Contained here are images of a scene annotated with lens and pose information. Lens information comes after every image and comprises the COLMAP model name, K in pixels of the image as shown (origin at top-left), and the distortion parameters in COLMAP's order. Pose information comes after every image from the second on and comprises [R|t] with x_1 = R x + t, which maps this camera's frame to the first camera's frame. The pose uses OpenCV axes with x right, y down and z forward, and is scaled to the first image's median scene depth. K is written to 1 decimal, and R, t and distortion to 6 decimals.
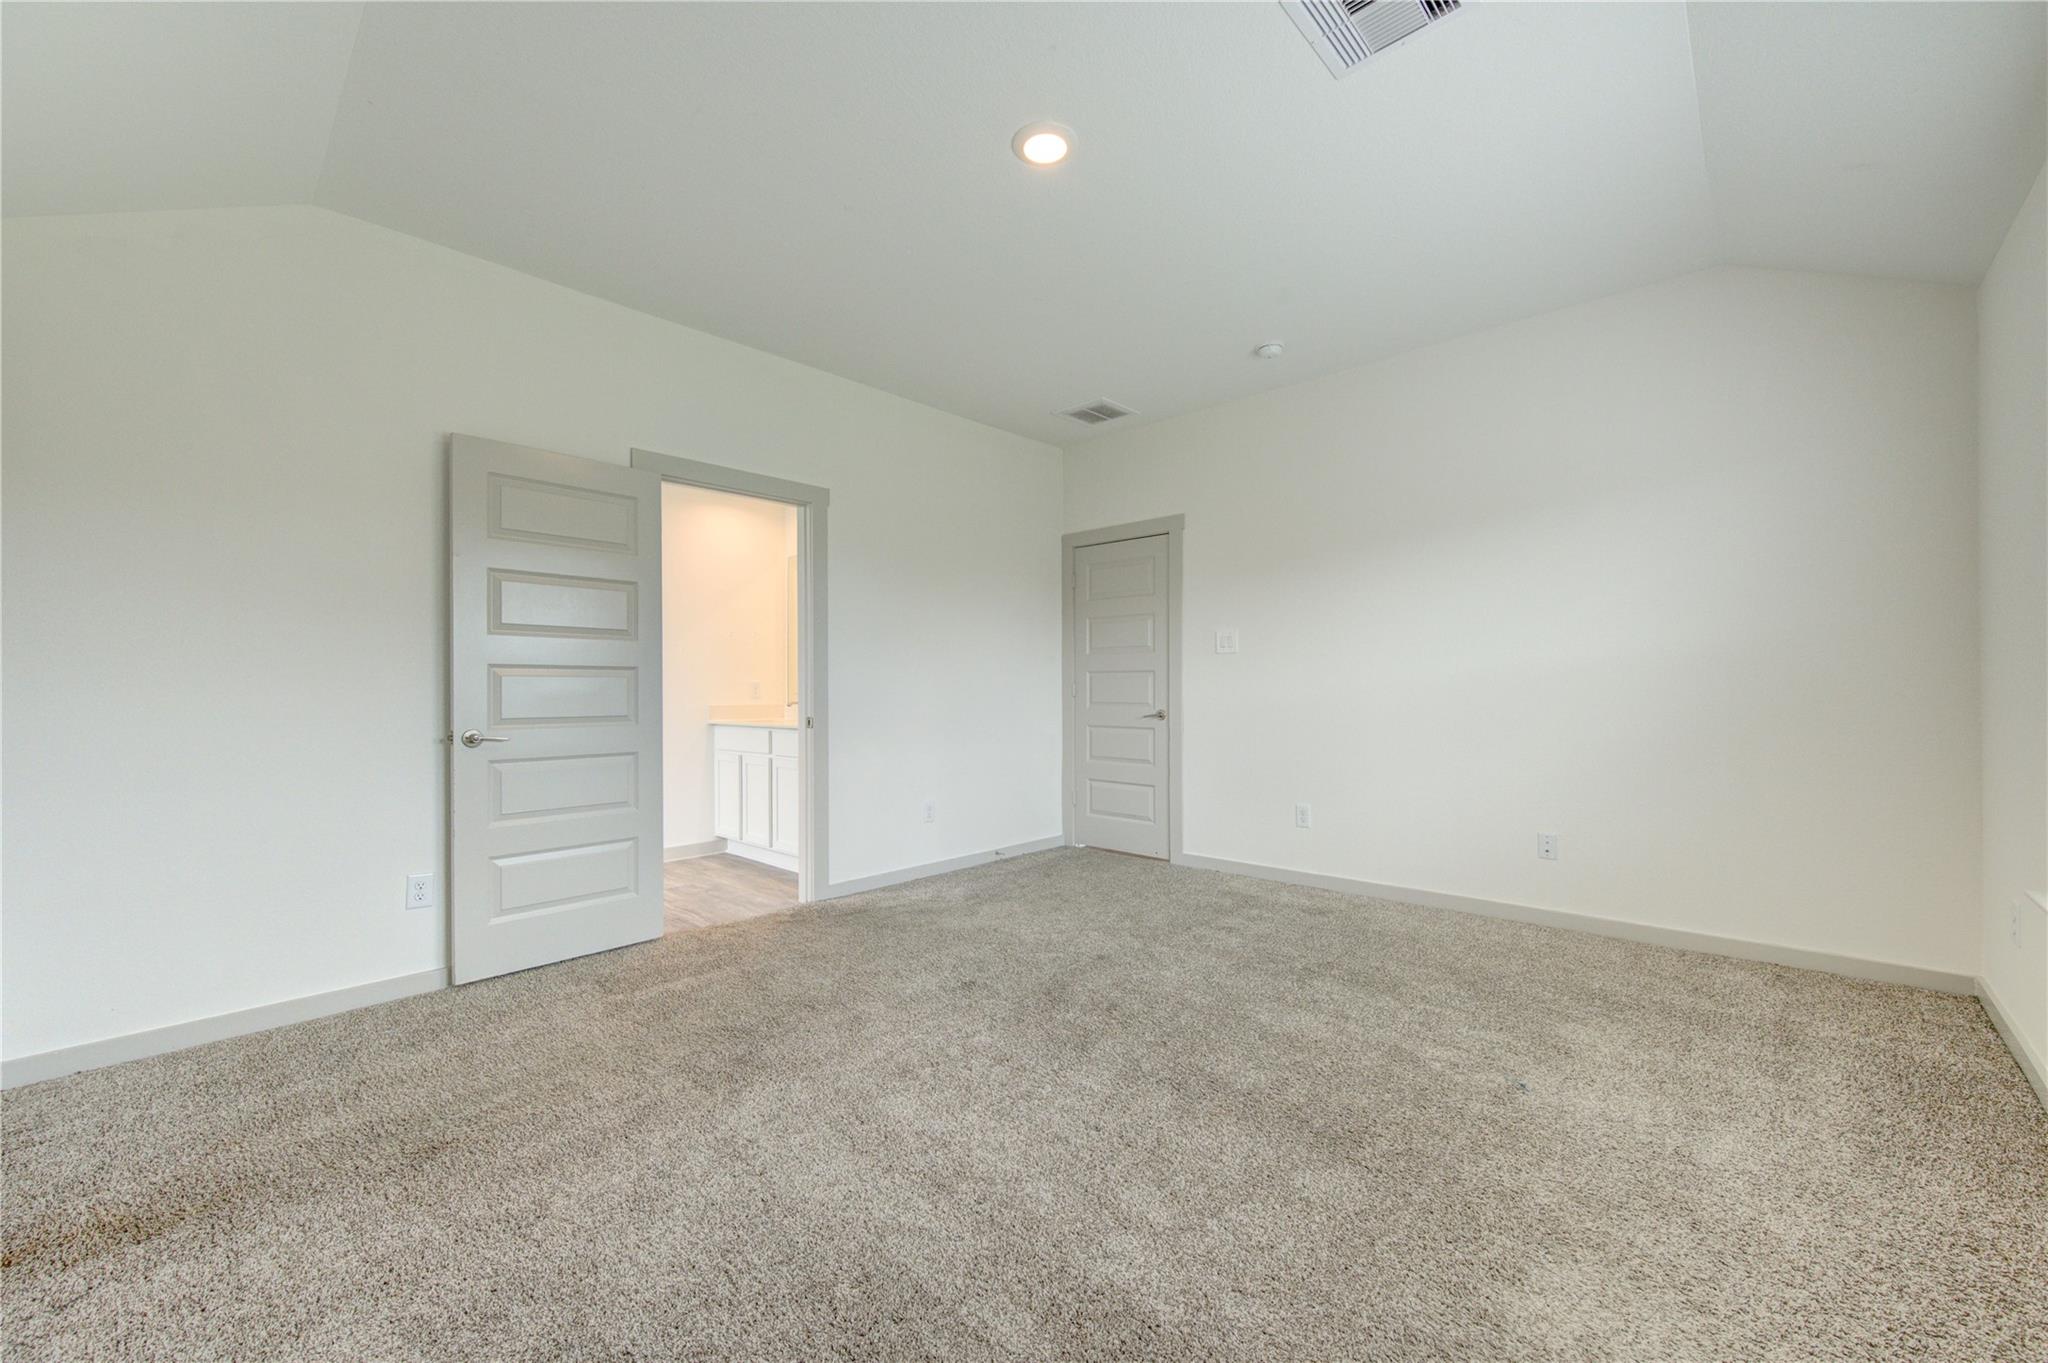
lens RADIAL K [[804.8, 0, 1023.6], [0, 804.8, 690.8], [0, 0, 1]] dist [0.001651, -0.000028]
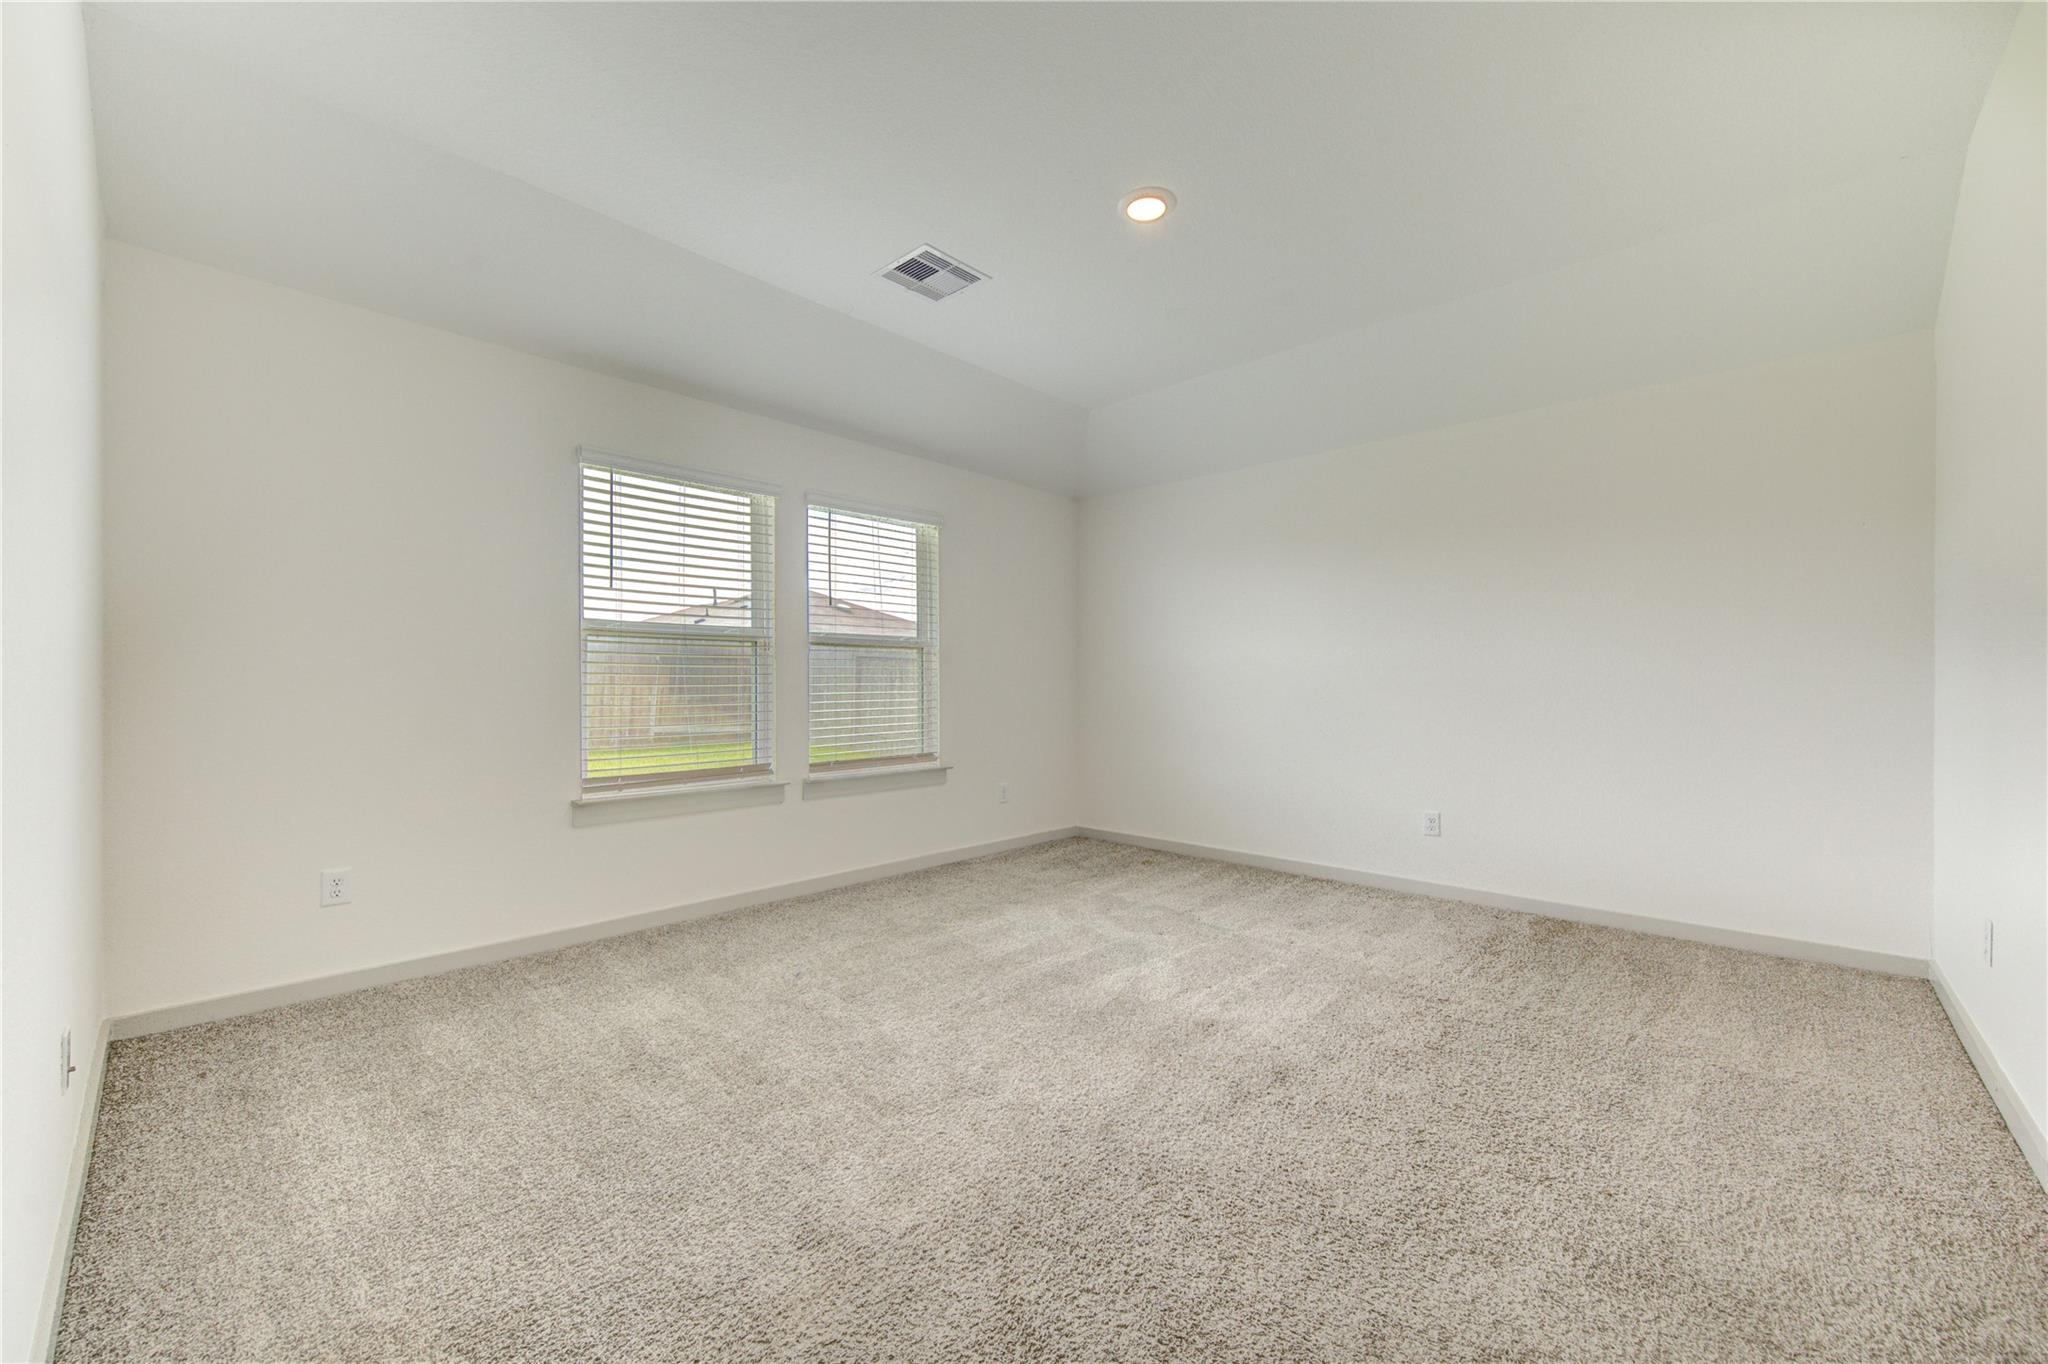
lens RADIAL K [[809.2, 0, 1024.0], [0, 809.2, 682.0], [0, 0, 1]] dist [0.006630, 0.000143]
pose [[-0.999965, 0.008309, -0.001285, 0.127227], [0.008305, 0.999961, 0.003099, -0.005919], [0.001310, 0.003088, -0.999994, 1.316513]]
